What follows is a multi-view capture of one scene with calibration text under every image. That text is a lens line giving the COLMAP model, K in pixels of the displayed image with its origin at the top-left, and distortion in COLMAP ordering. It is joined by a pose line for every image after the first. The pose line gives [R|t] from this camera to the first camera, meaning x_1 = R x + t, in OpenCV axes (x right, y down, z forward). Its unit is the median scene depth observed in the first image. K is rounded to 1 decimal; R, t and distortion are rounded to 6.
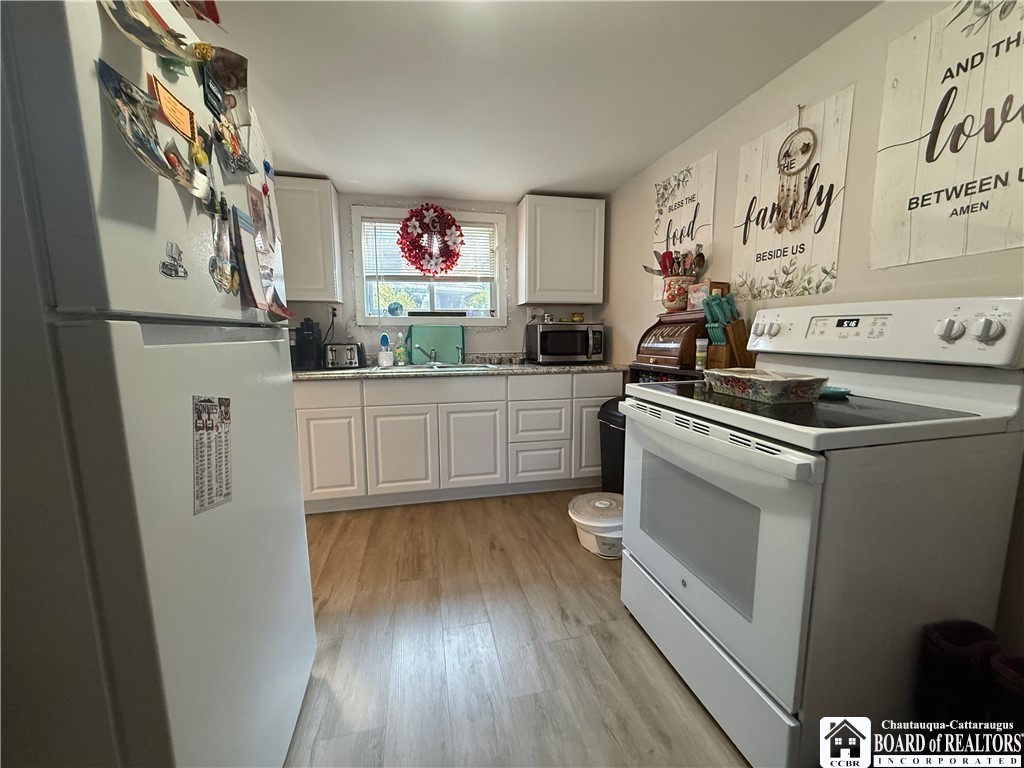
lens RADIAL K [[406.9, 0, 510.0], [0, 406.9, 384.6], [0, 0, 1]] dist [0.000278, -0.000456]
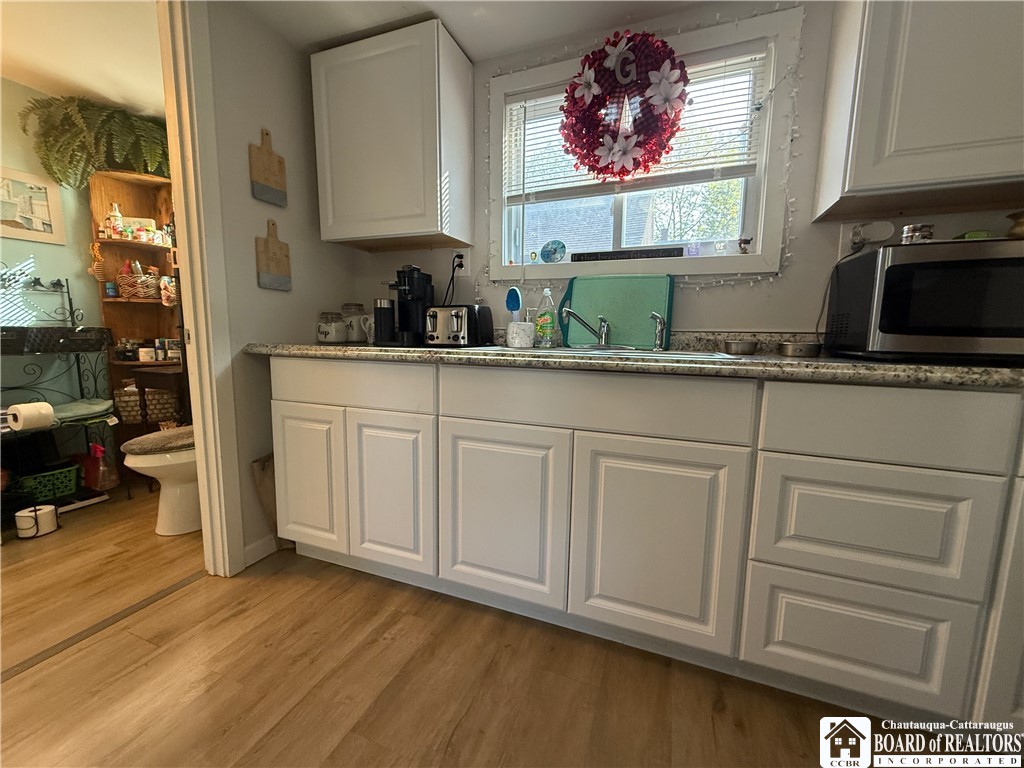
lens RADIAL K [[406.9, 0, 510.0], [0, 406.9, 384.6], [0, 0, 1]] dist [0.000278, -0.000456]
pose [[0.826365, 0.088438, -0.556147, 0.009626], [-0.086880, 0.995789, 0.029257, -0.009427], [0.556392, 0.024141, 0.830569, 0.561375]]
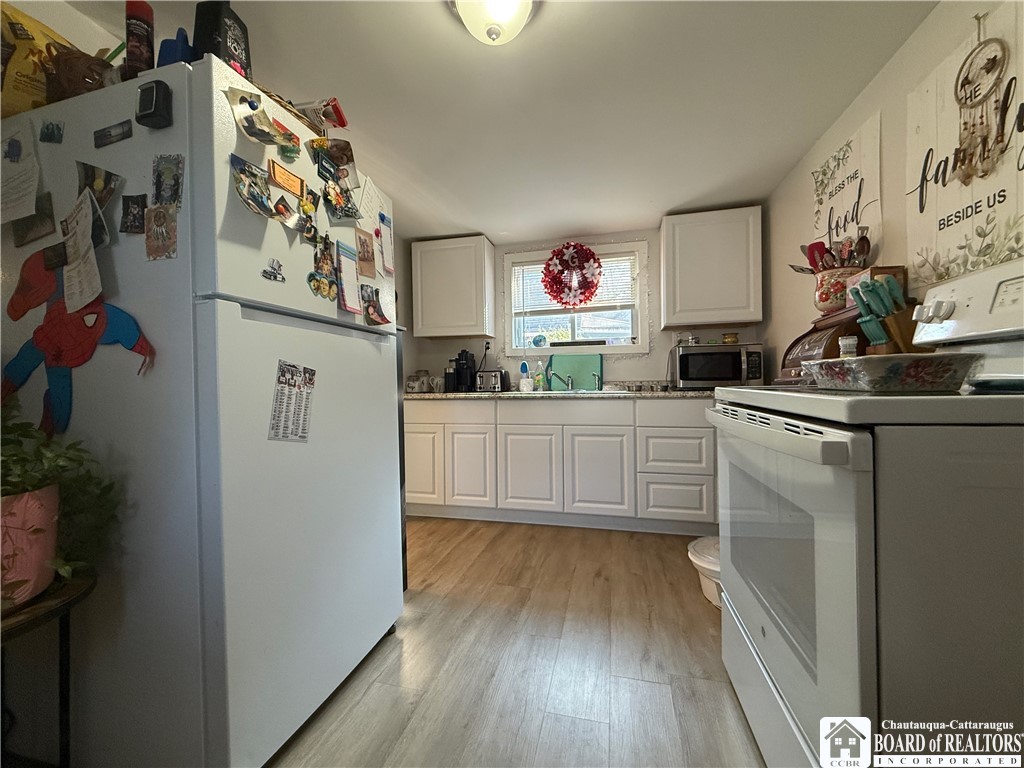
lens RADIAL K [[406.9, 0, 510.0], [0, 406.9, 384.6], [0, 0, 1]] dist [0.000278, -0.000456]
pose [[0.891334, -0.006726, -0.453298, 0.160944], [-0.048263, 0.992800, -0.109632, 0.060850], [0.450772, 0.119596, 0.884591, 0.021606]]
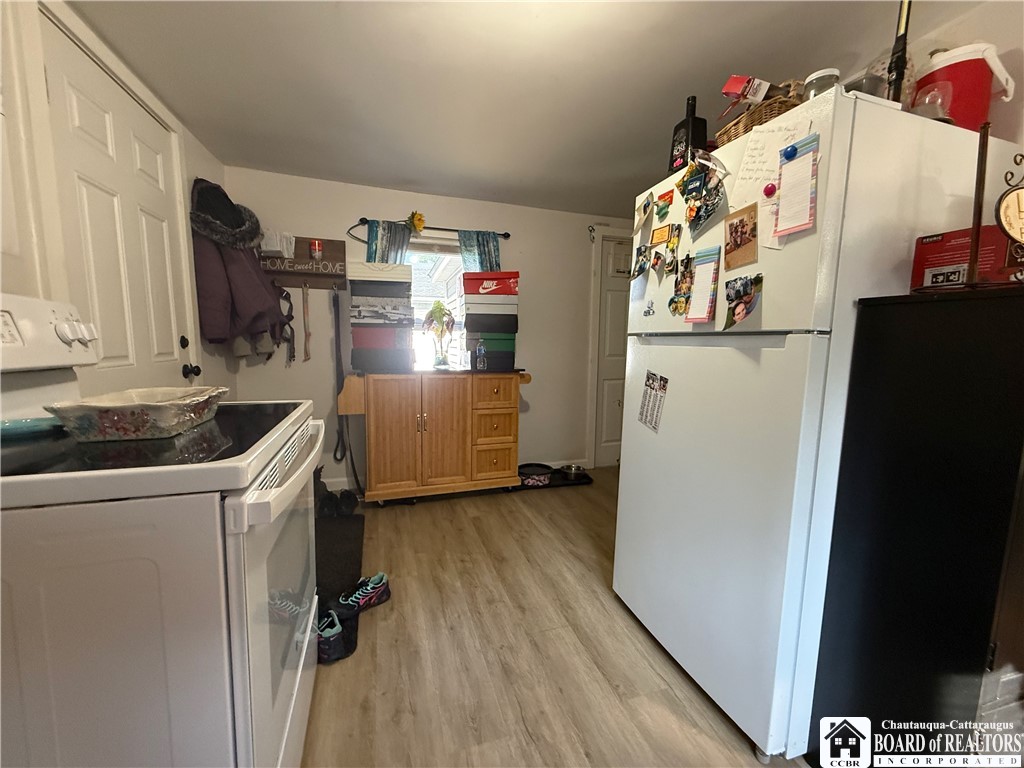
lens RADIAL K [[406.9, 0, 510.0], [0, 406.9, 384.6], [0, 0, 1]] dist [0.000278, -0.000456]
pose [[-0.996305, 0.002410, -0.085849, 0.033026], [-0.017630, 0.972579, 0.231906, -0.096854], [0.084054, 0.232562, -0.968943, 0.774027]]
